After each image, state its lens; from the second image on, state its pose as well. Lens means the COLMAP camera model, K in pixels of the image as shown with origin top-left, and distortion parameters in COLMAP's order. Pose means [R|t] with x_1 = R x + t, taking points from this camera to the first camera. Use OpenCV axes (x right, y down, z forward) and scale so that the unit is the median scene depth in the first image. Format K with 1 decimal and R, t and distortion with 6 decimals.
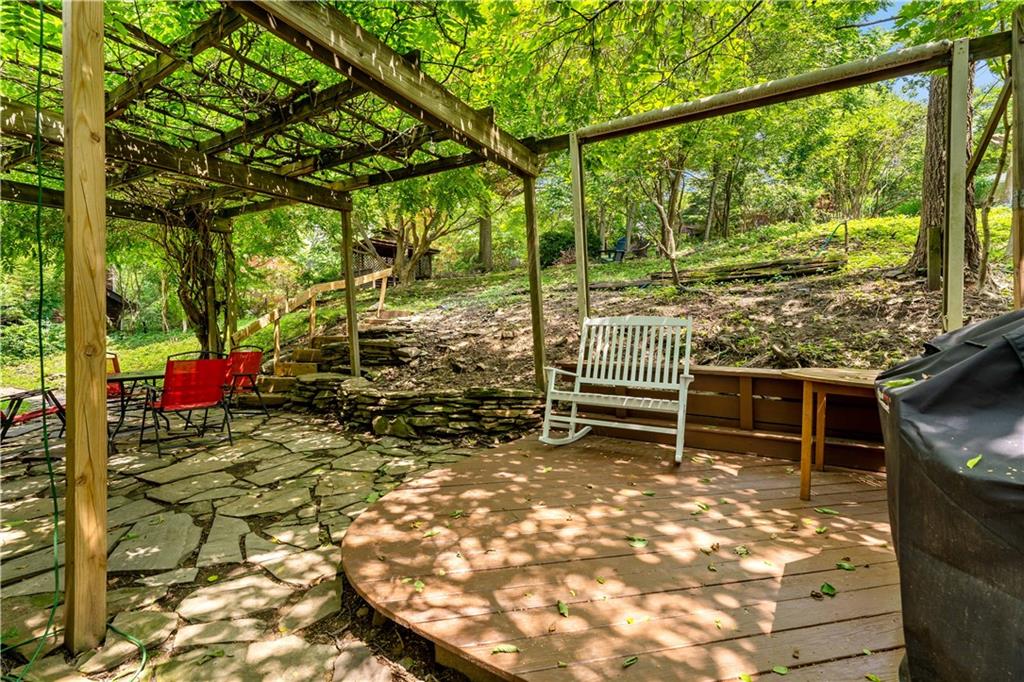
lens RADIAL K [[463.3, 0, 513.6], [0, 463.3, 338.4], [0, 0, 1]] dist [0.002619, 0.000212]
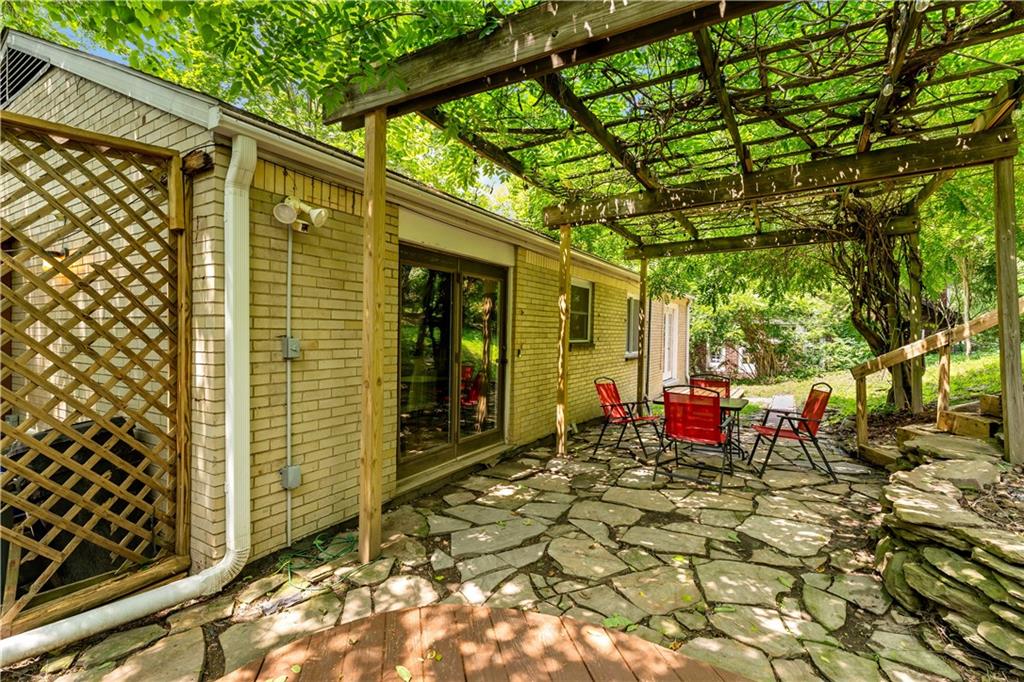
lens RADIAL K [[463.3, 0, 513.1], [0, 463.3, 339.9], [0, 0, 1]] dist [0.002619, 0.000212]
pose [[-0.008026, 0.007273, -0.999941, 0.364509], [-0.026623, 0.999618, 0.007485, -0.080318], [0.999613, 0.026682, -0.007830, 0.757588]]
